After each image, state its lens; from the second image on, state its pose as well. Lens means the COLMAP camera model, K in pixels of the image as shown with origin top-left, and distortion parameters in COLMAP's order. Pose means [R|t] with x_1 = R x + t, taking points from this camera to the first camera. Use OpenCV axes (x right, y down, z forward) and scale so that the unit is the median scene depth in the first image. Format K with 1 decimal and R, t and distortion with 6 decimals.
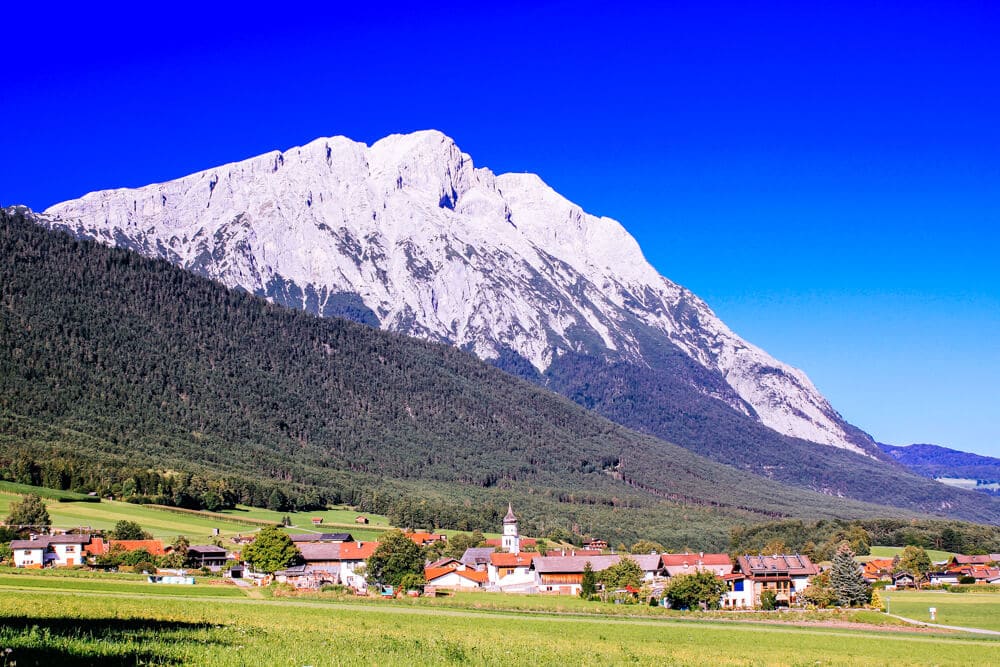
lens RADIAL K [[2196.9, 0, 500.0], [0, 2196.9, 333.5], [0, 0, 1]] dist [-0.072109, -0.221850]
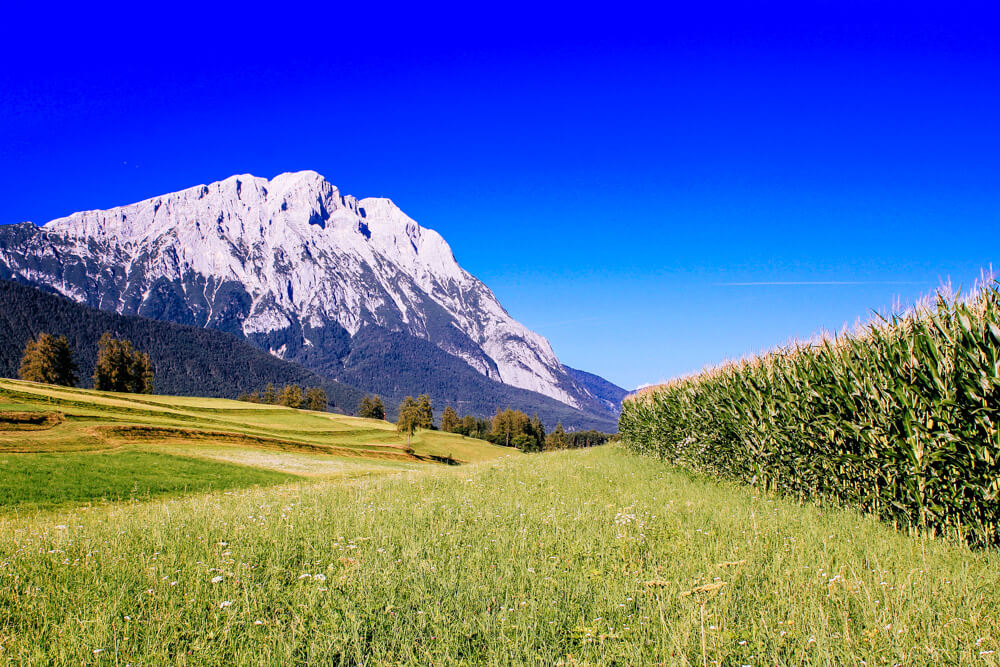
lens RADIAL K [[2196.9, 0, 500.0], [0, 2196.9, 333.5], [0, 0, 1]] dist [-0.072109, -0.221850]
pose [[0.995358, 0.025064, -0.092915, 0.256021], [-0.021966, 0.999173, 0.034224, -0.038170], [0.093696, -0.032024, 0.995086, -0.513008]]
